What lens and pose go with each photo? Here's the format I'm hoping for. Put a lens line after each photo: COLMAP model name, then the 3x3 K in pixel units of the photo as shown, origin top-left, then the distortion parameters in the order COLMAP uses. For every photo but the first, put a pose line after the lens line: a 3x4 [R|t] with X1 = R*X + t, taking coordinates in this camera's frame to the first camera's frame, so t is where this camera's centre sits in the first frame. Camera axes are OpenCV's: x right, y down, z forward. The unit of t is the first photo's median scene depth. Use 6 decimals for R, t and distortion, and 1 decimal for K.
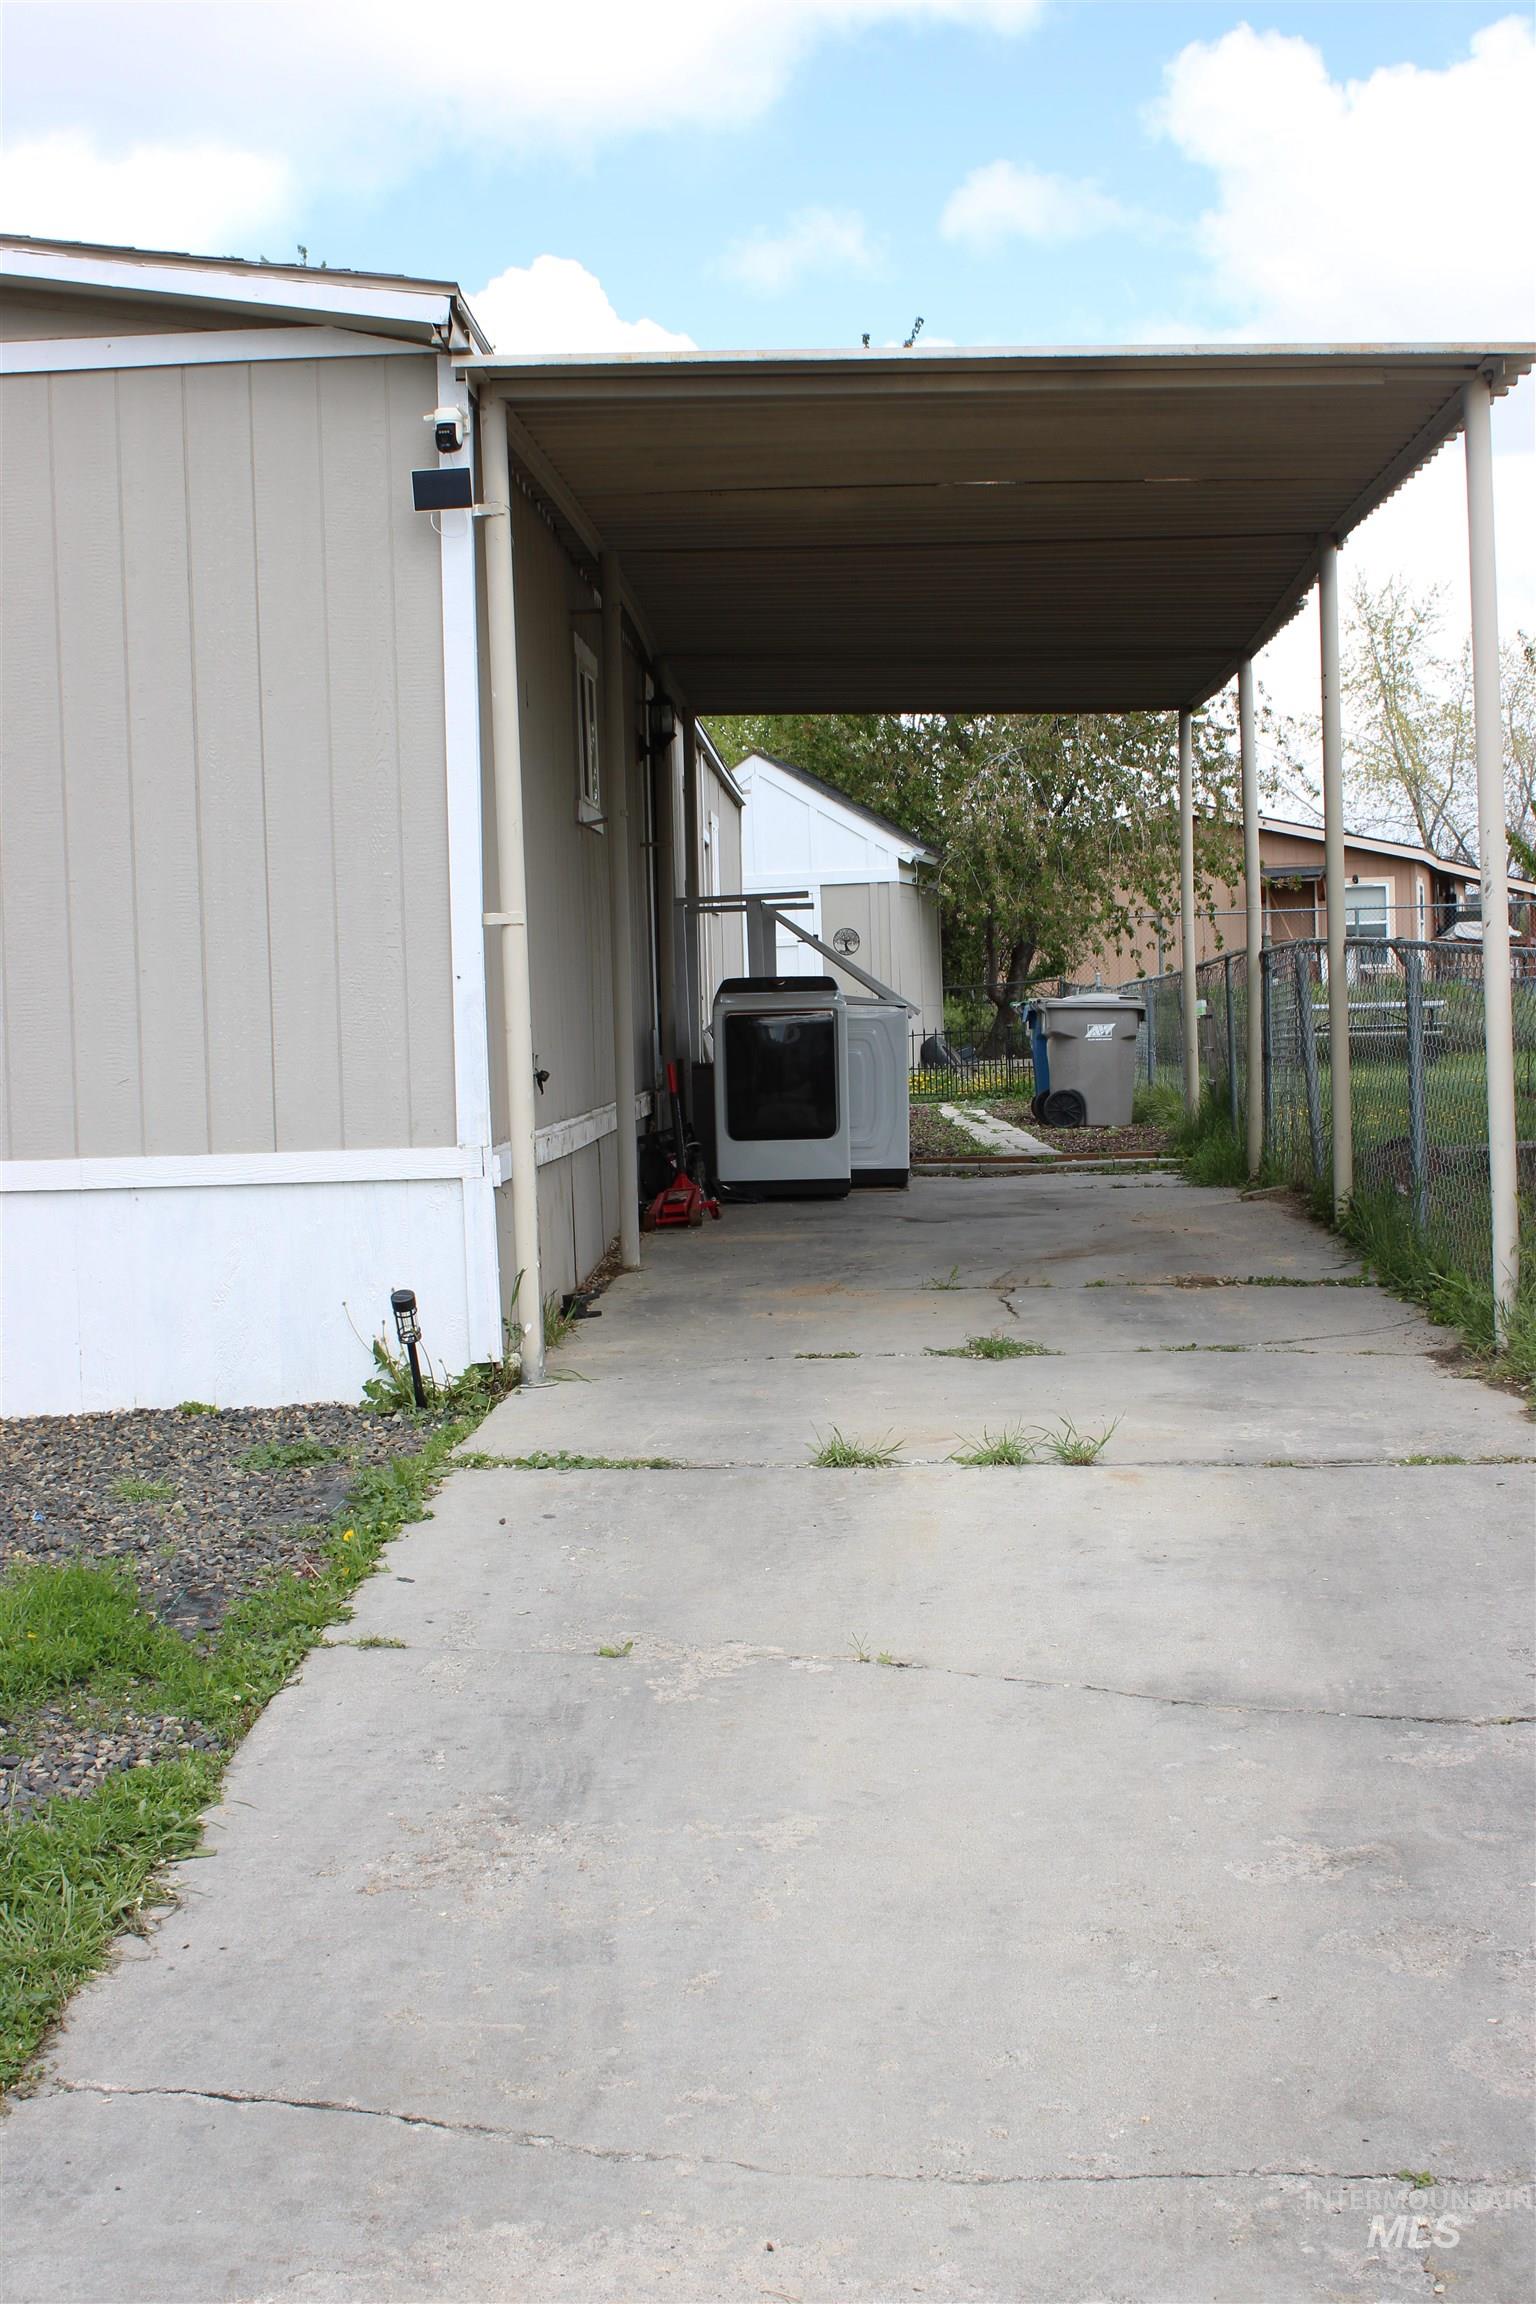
lens RADIAL K [[2873.3, 0, 768.0], [0, 2873.3, 1152.0], [0, 0, 1]] dist [-0.011695, 0.016766]
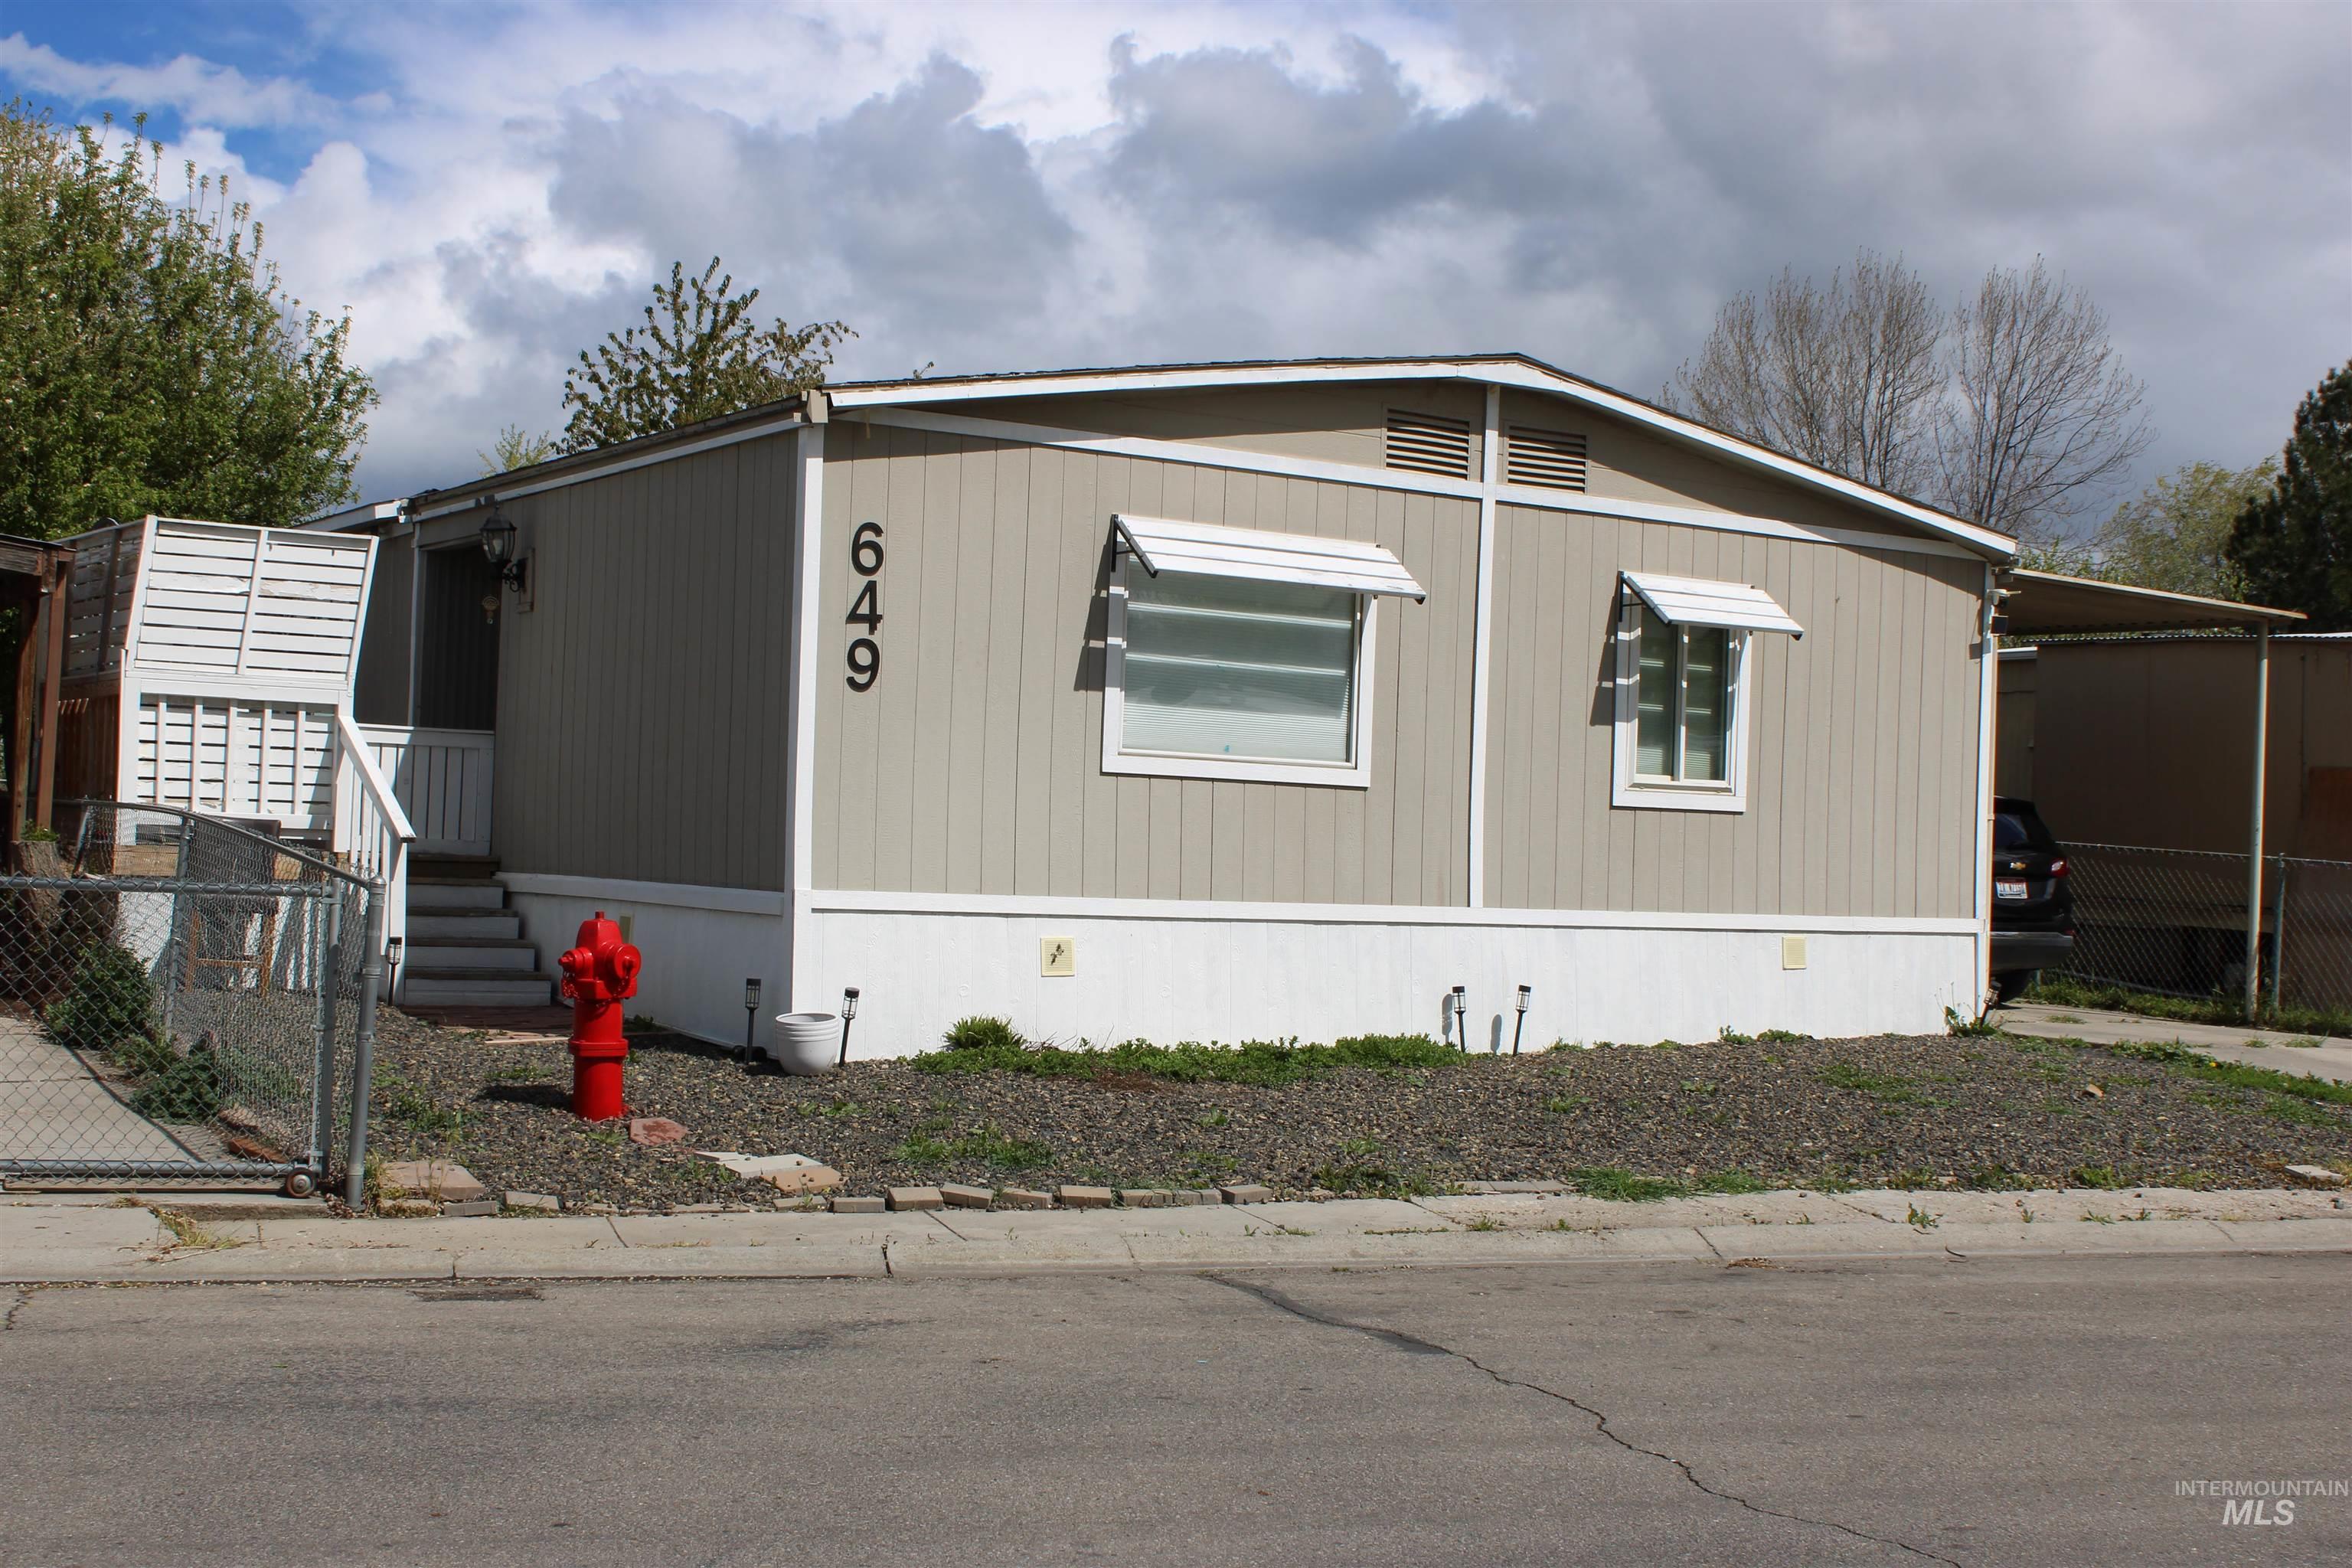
lens RADIAL K [[2933.1, 0, 1176.0], [0, 2933.1, 784.0], [0, 0, 1]] dist [-0.011695, 0.016766]
pose [[0.812825, 0.069558, 0.578340, -1.897928], [-0.033373, 0.996775, -0.072981, 0.078863], [-0.581551, 0.040020, 0.812525, -0.465584]]
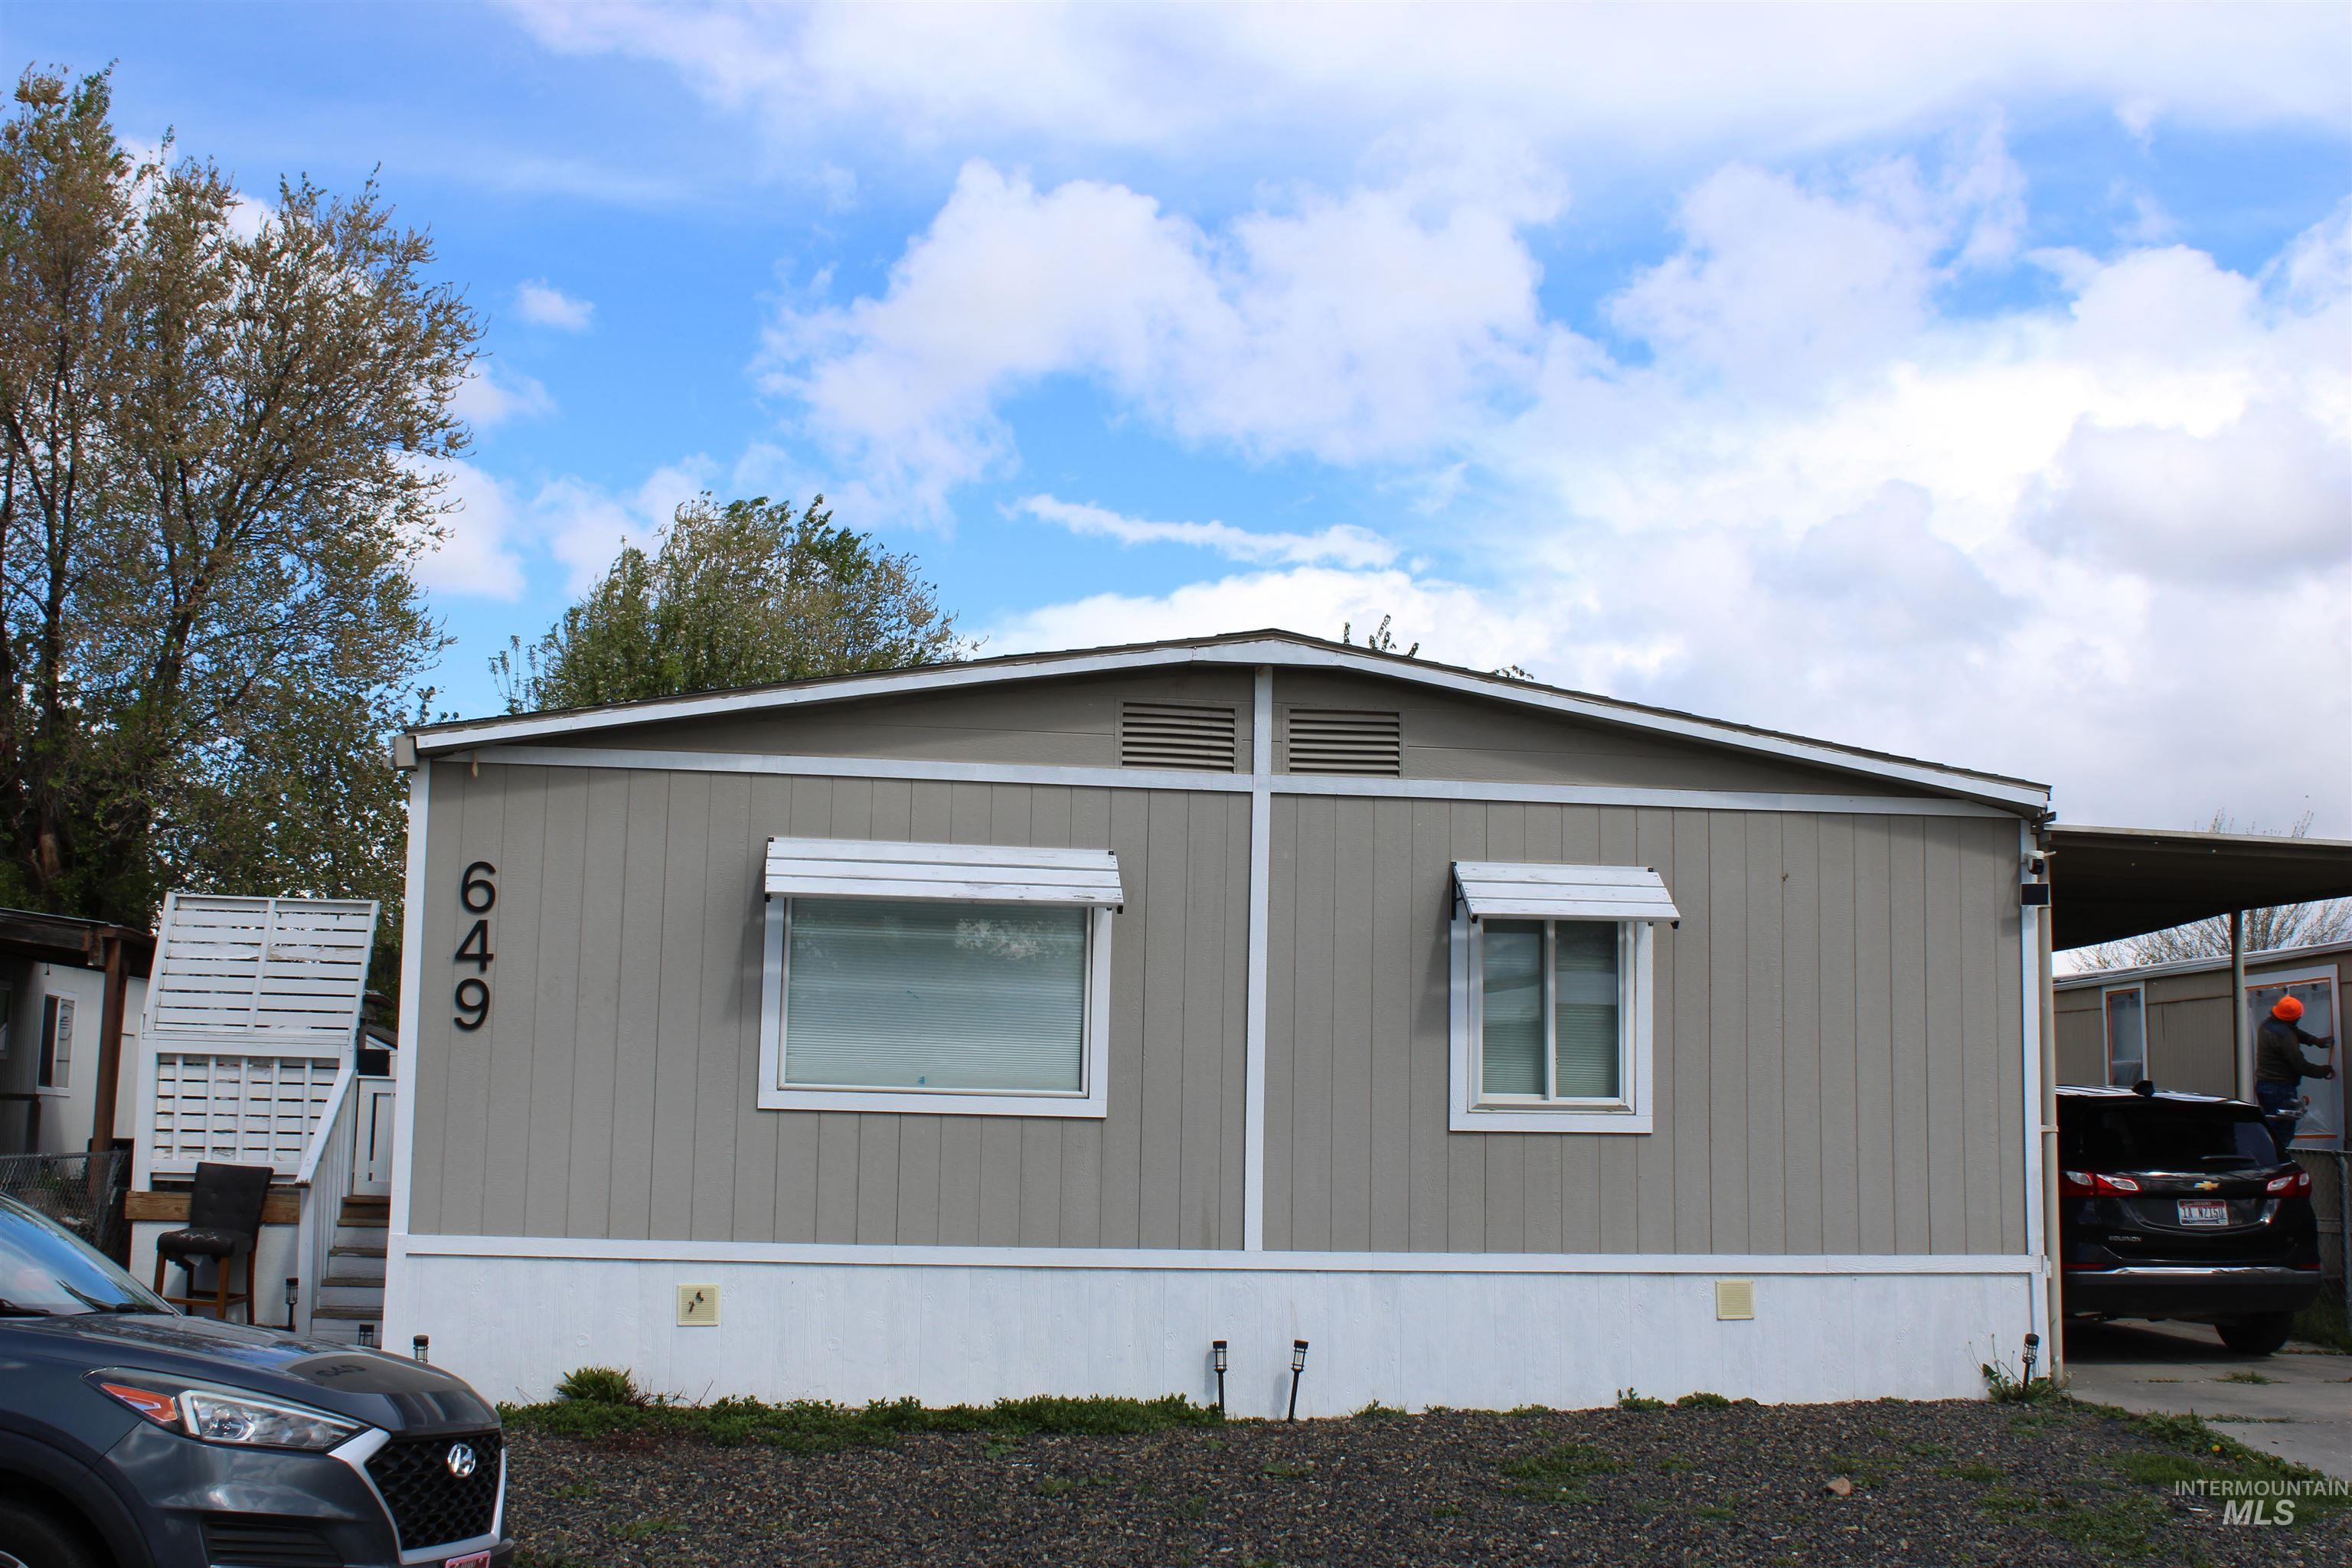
lens RADIAL K [[2753.5, 0, 1175.1], [0, 2753.5, 729.2], [0, 0, 1]] dist [-0.173931, 0.446852]
pose [[0.983425, 0.071397, 0.166669, -0.934674], [-0.038076, 0.980032, -0.195161, 0.026591], [-0.177275, 0.185580, 0.966506, -0.597799]]
